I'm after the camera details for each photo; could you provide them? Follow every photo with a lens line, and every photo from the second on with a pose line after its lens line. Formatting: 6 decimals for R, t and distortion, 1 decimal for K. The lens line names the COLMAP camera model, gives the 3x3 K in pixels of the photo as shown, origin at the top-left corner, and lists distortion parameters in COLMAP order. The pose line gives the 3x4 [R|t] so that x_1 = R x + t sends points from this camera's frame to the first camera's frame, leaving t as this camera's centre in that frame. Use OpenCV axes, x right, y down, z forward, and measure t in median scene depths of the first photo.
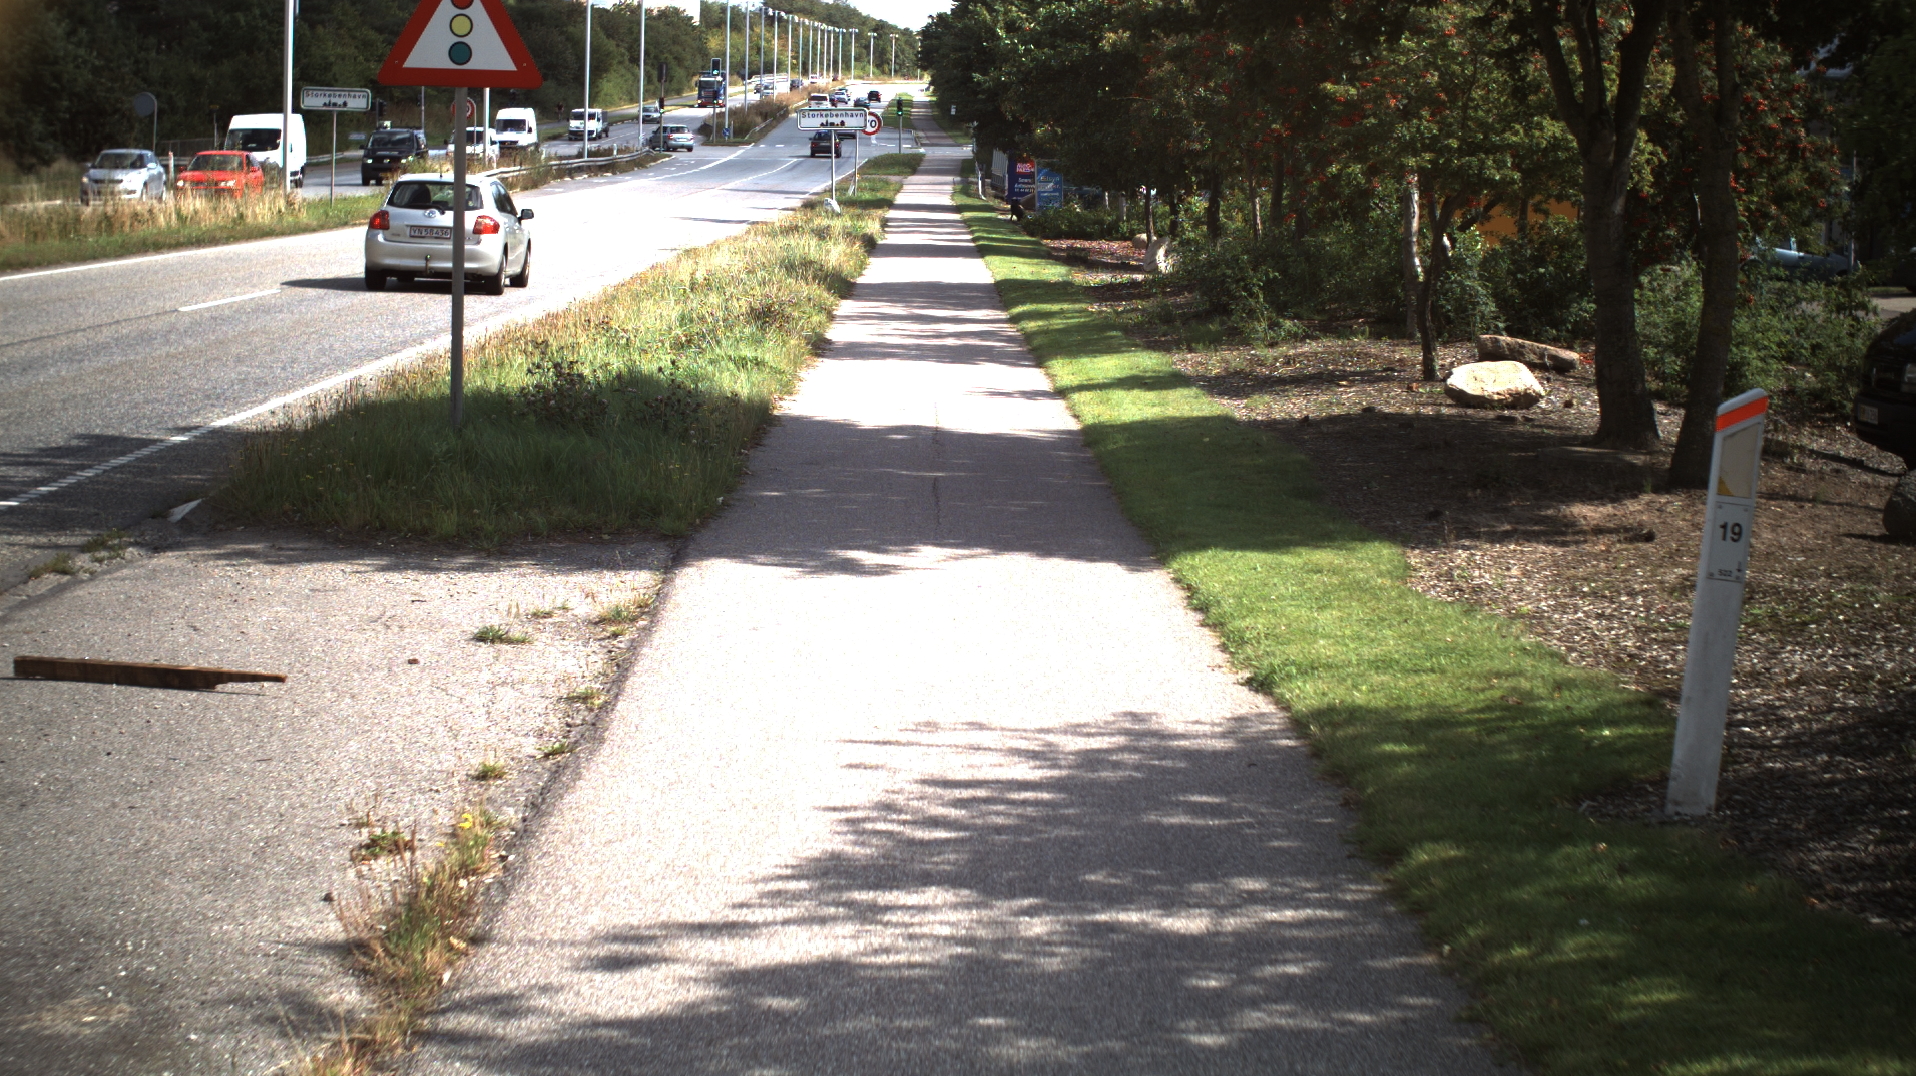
lens RADIAL K [[3200.3, 0, 958.0], [0, 3200.3, 538.0], [0, 0, 1]] dist [-0.286789, 0.355942]
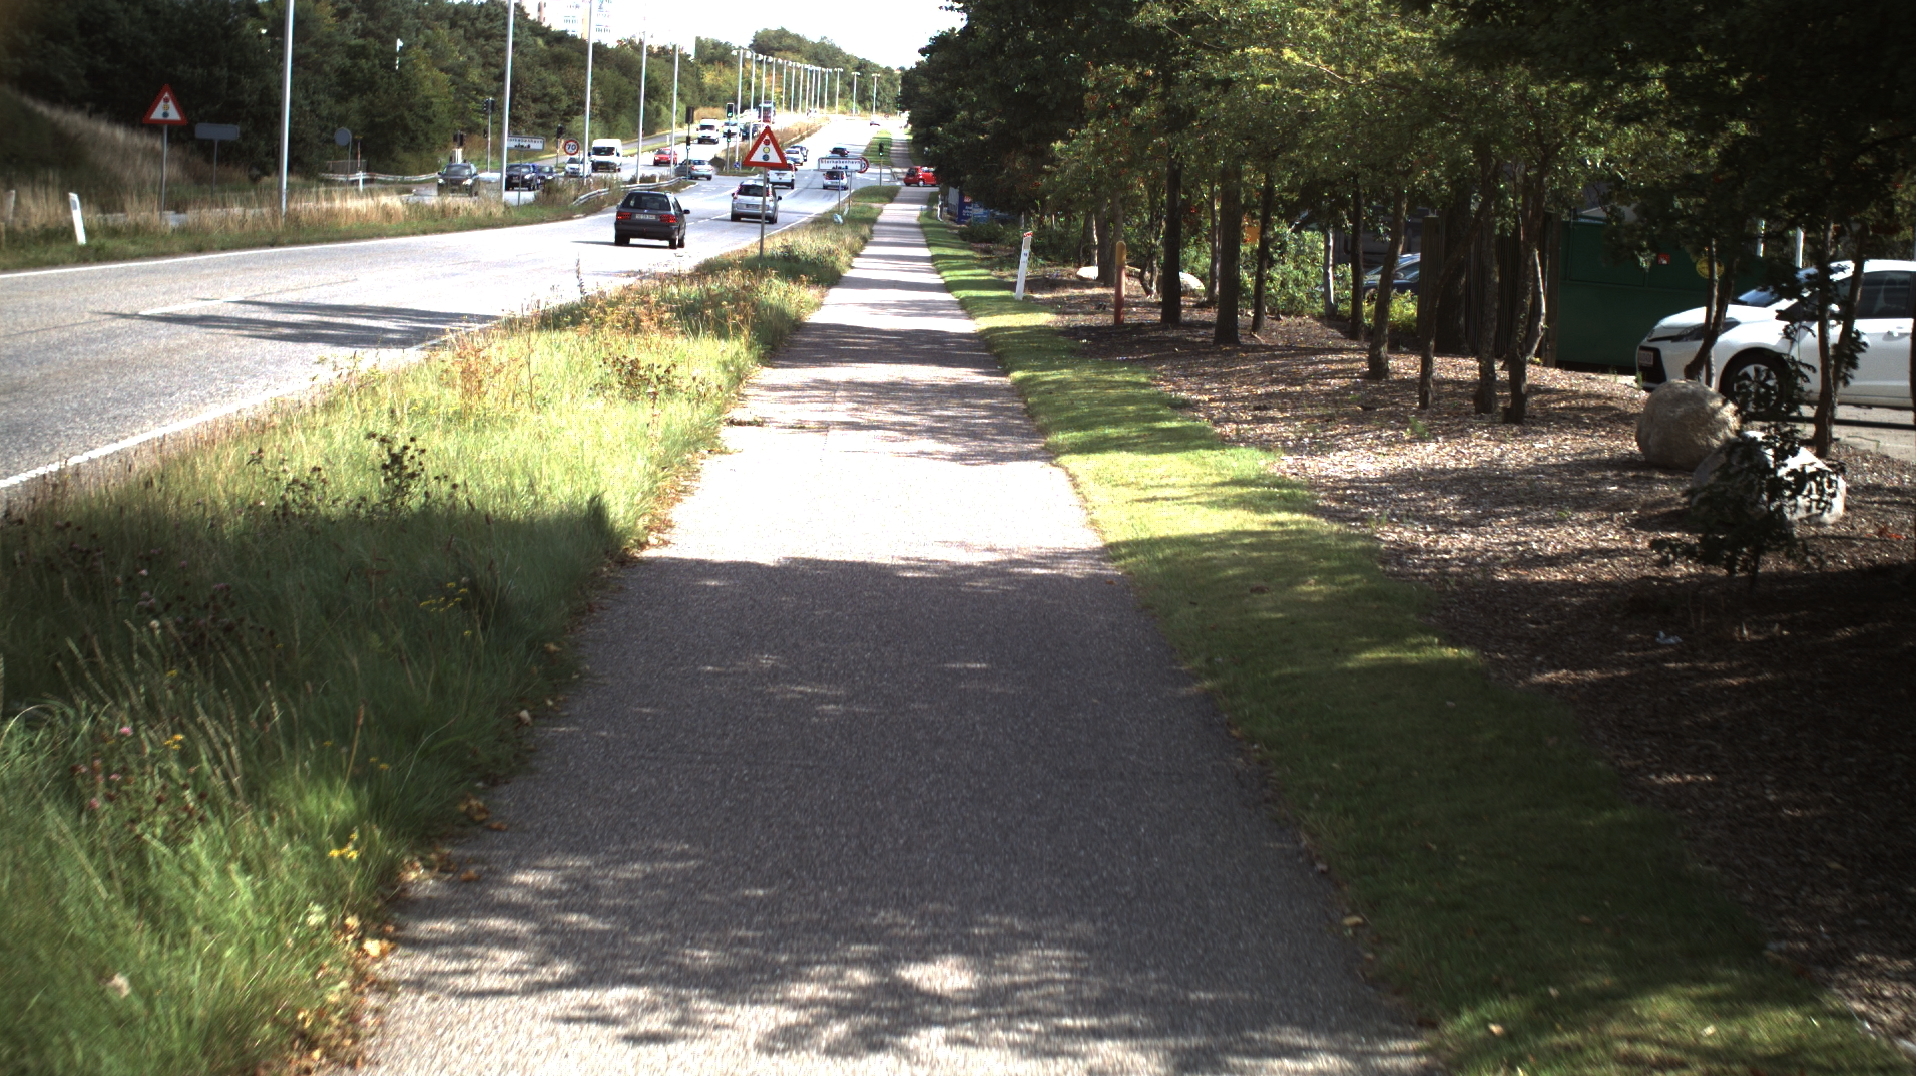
lens RADIAL K [[3200.3, 0, 958.0], [0, 3200.3, 538.0], [0, 0, 1]] dist [-0.286789, 0.355942]
pose [[0.999651, 0.024583, 0.009628, 0.011584], [-0.024481, 0.999645, -0.010512, 0.097101], [-0.009883, 0.010273, 0.999898, -0.815312]]
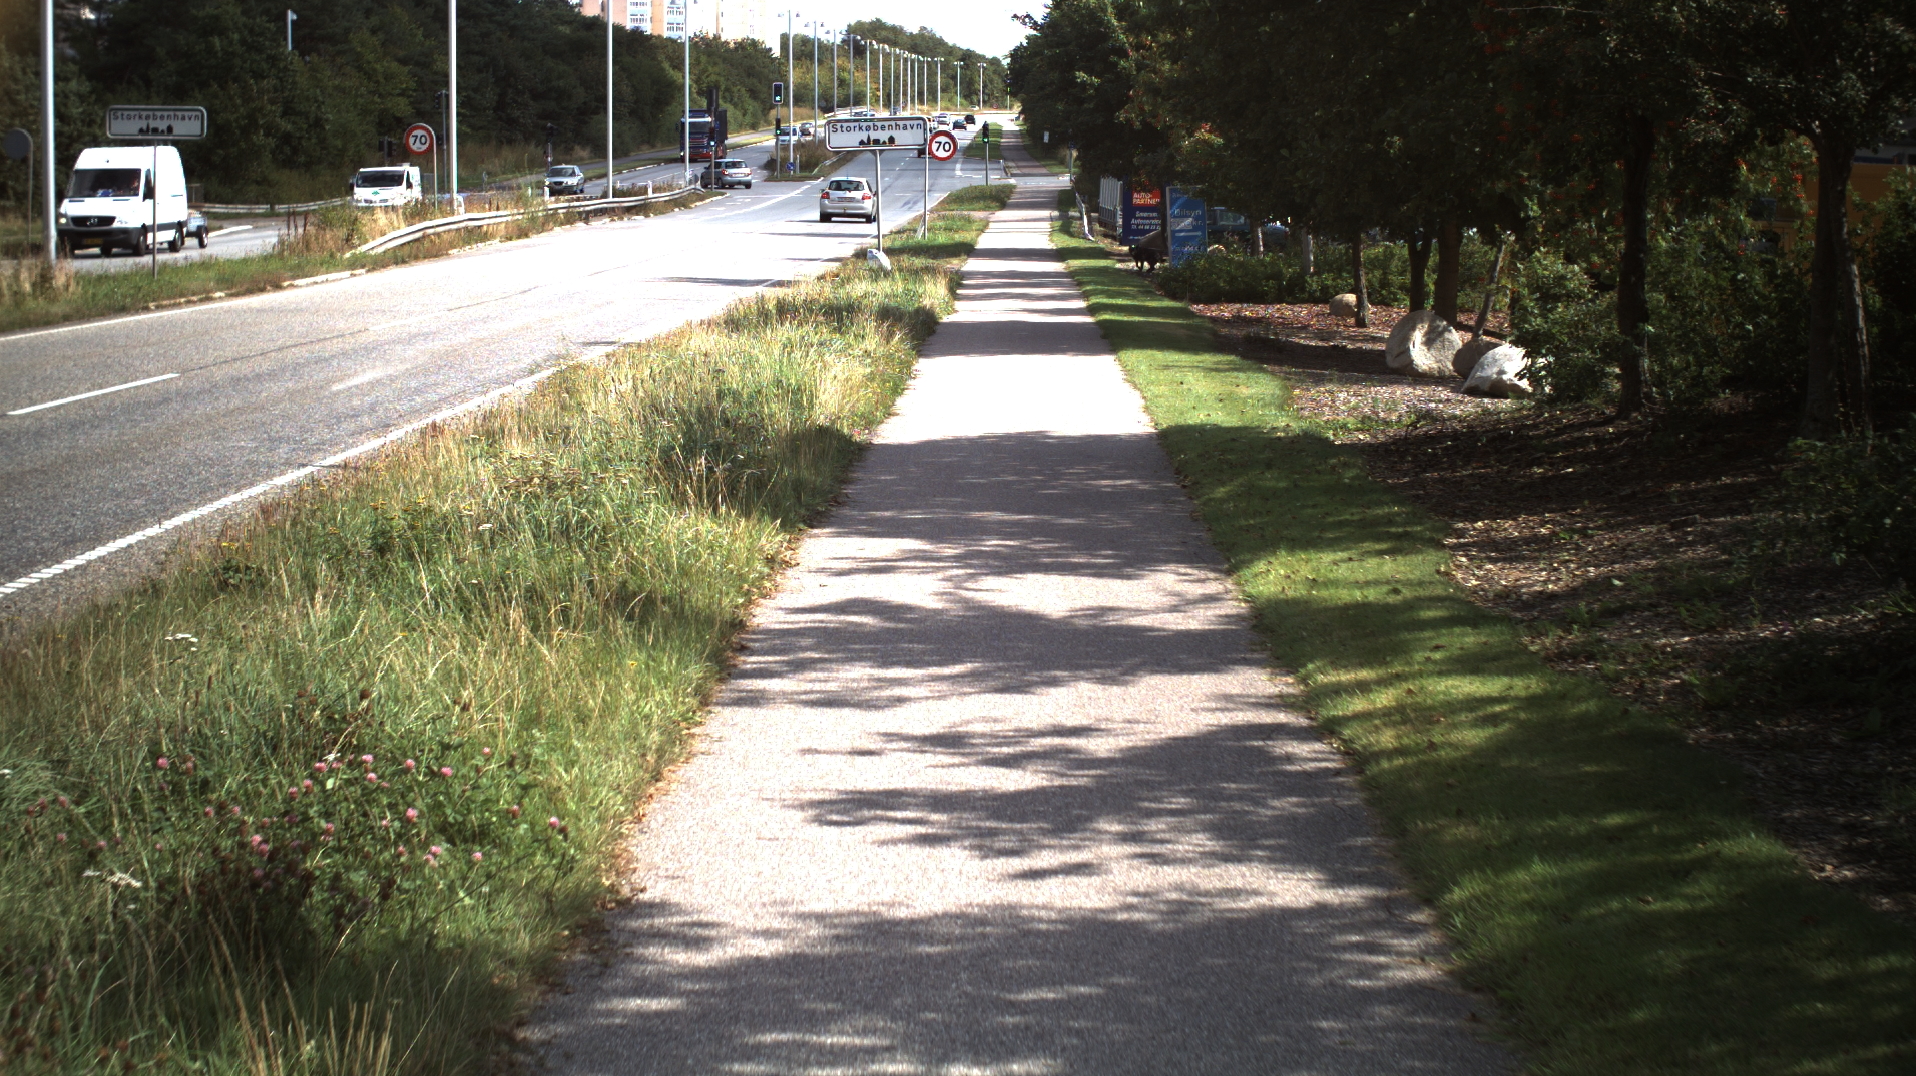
lens RADIAL K [[3200.3, 0, 958.0], [0, 3200.3, 538.0], [0, 0, 1]] dist [-0.286789, 0.355942]
pose [[0.999301, -0.020812, -0.031055, -0.003750], [0.020488, 0.999732, -0.010740, -0.052524], [0.031270, 0.010096, 0.999460, 0.452090]]
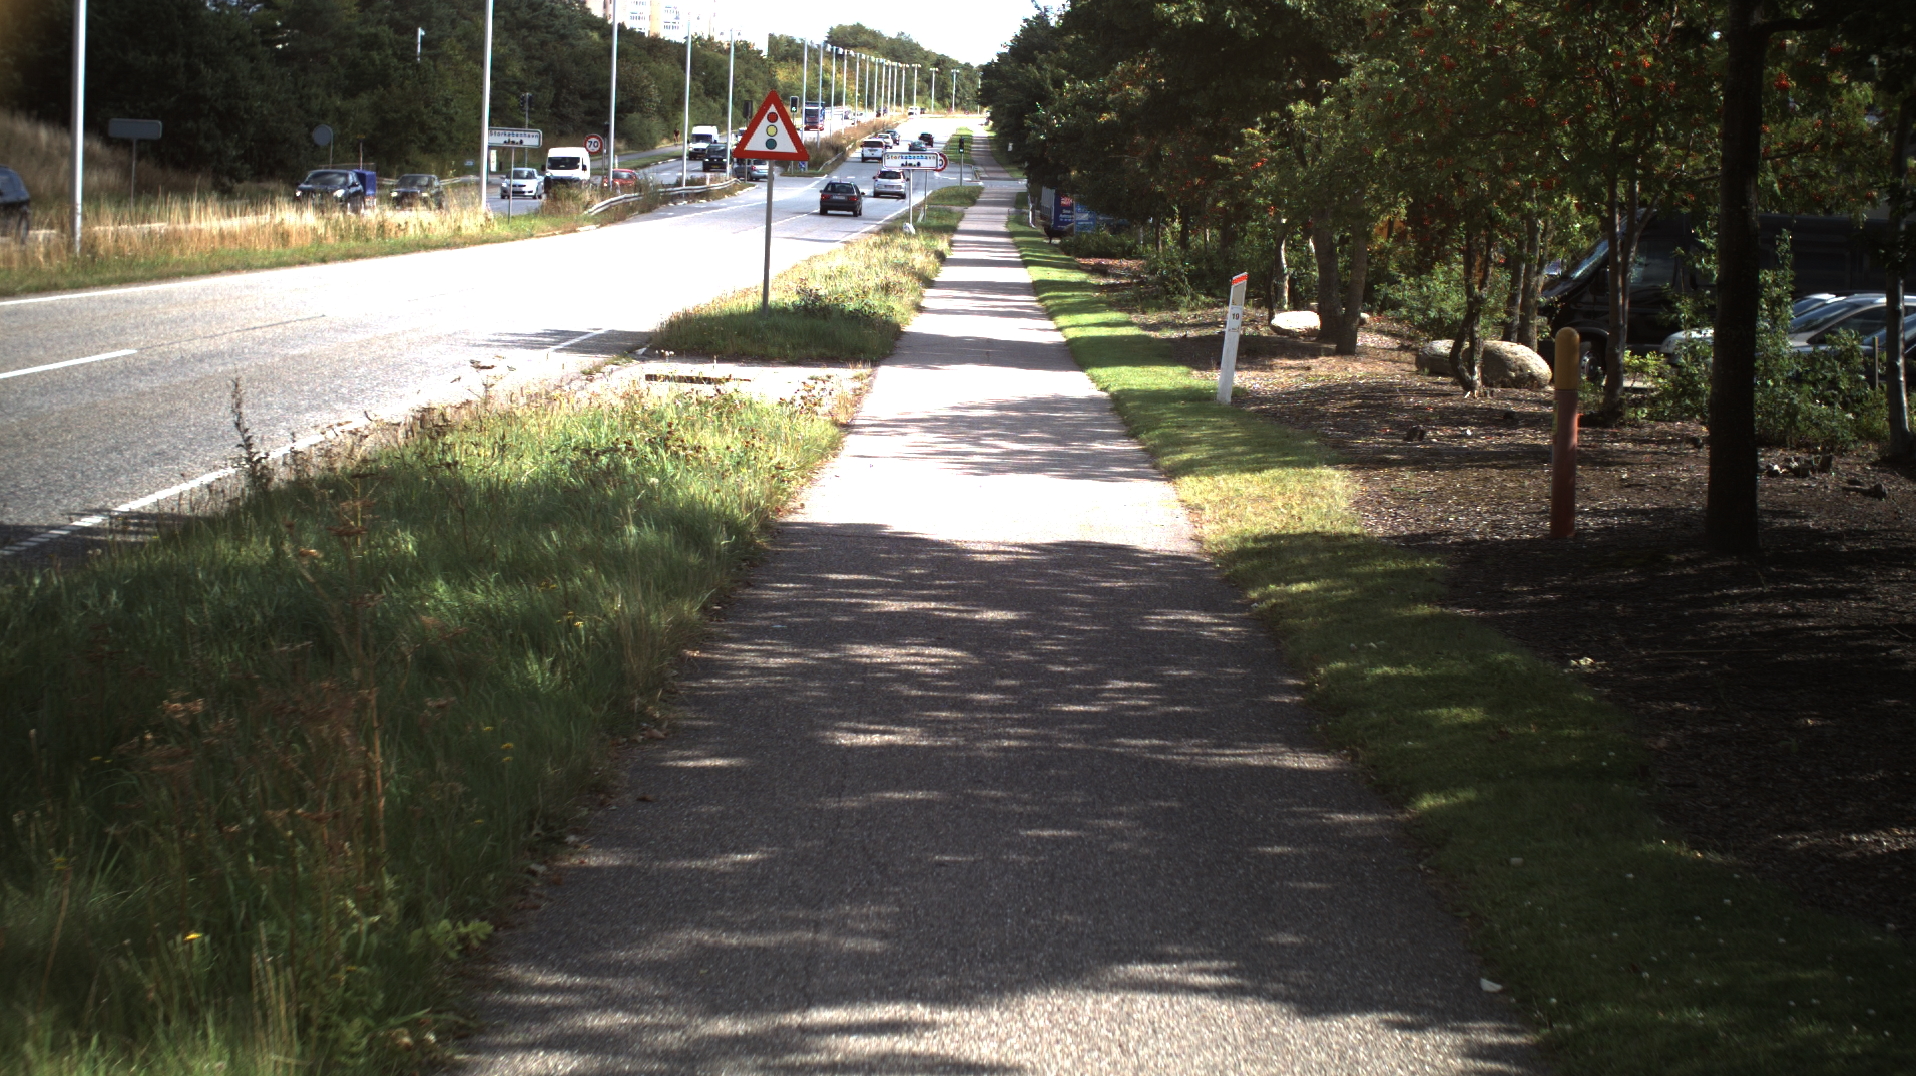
lens RADIAL K [[3200.3, 0, 958.0], [0, 3200.3, 538.0], [0, 0, 1]] dist [-0.286789, 0.355942]
pose [[0.999739, 0.015775, -0.016522, 0.003289], [-0.015937, 0.999825, -0.009746, 0.041786], [0.016365, 0.010007, 0.999816, -0.361718]]
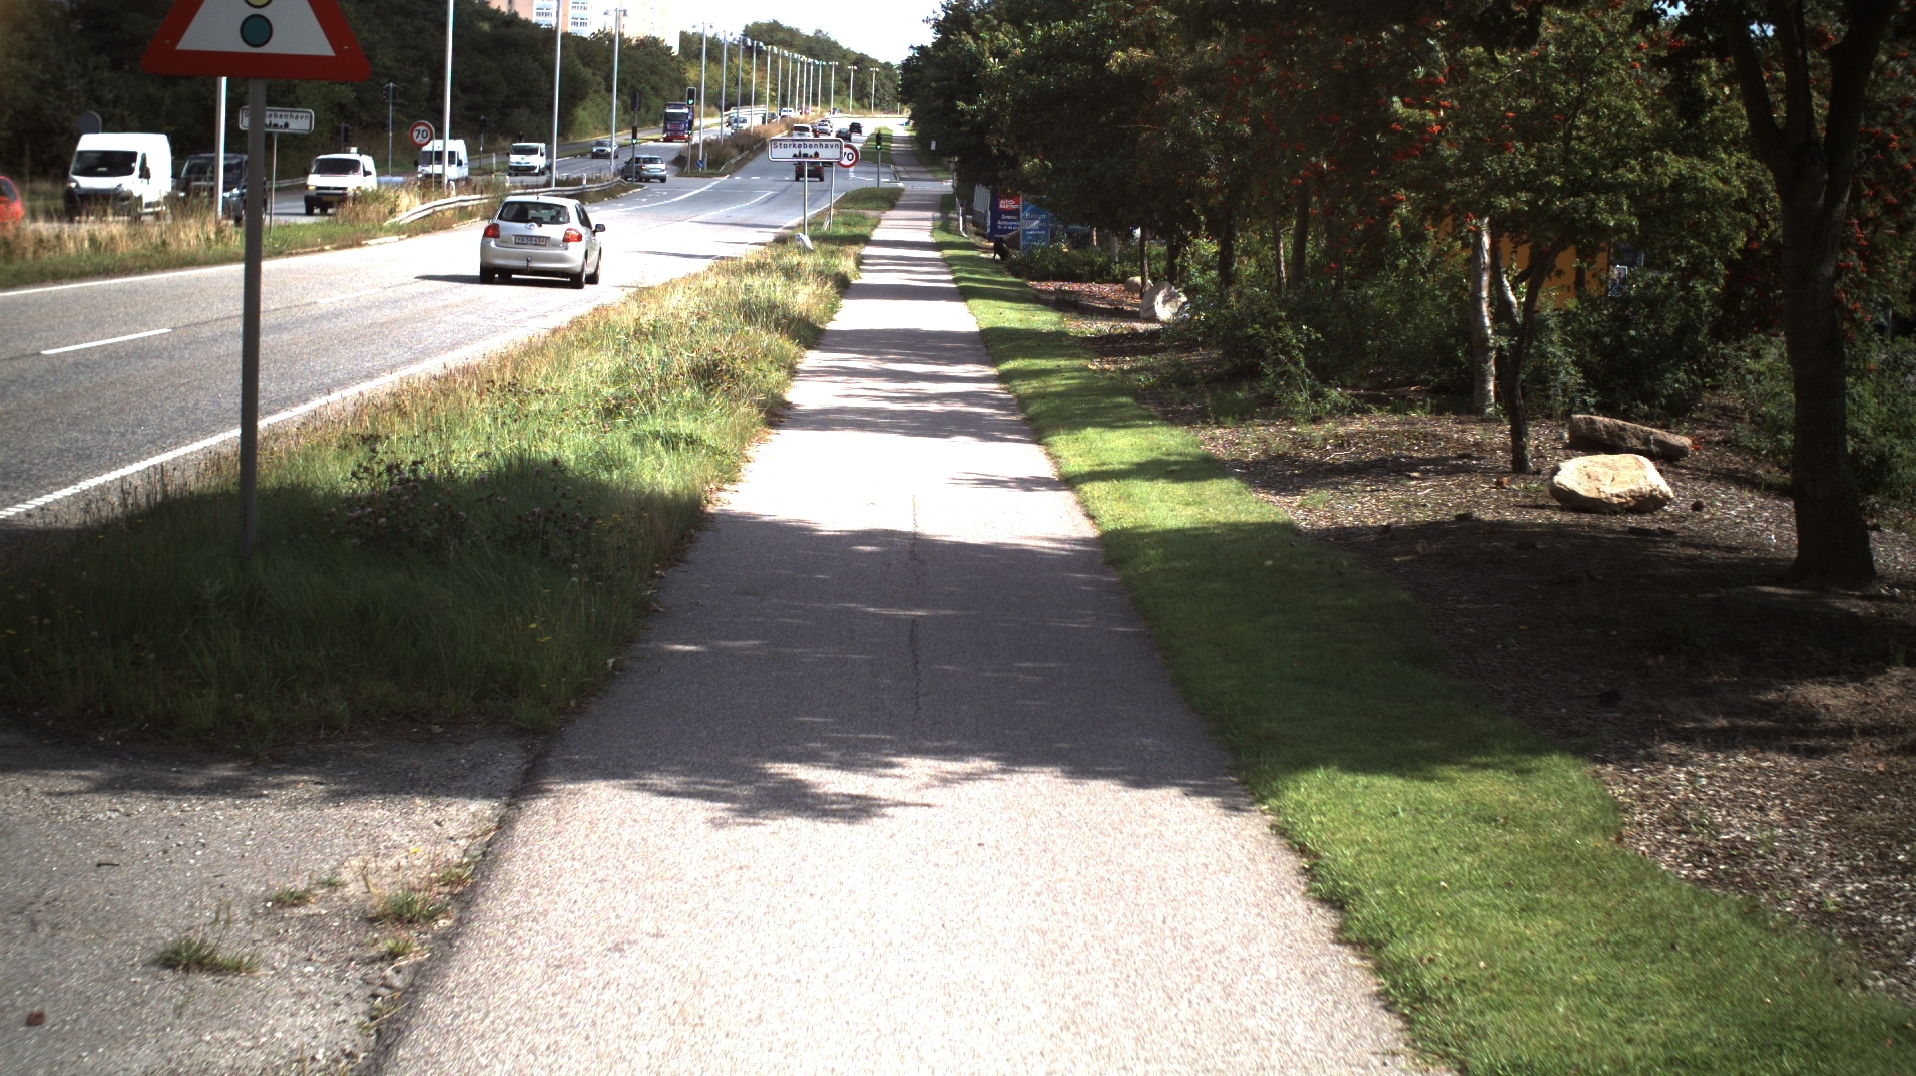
lens RADIAL K [[3200.3, 0, 958.0], [0, 3200.3, 538.0], [0, 0, 1]] dist [-0.286789, 0.355942]
pose [[0.999861, 0.014474, 0.008266, -0.001087], [-0.014381, 0.999834, -0.011198, -0.010287], [-0.008427, 0.011078, 0.999903, 0.090073]]
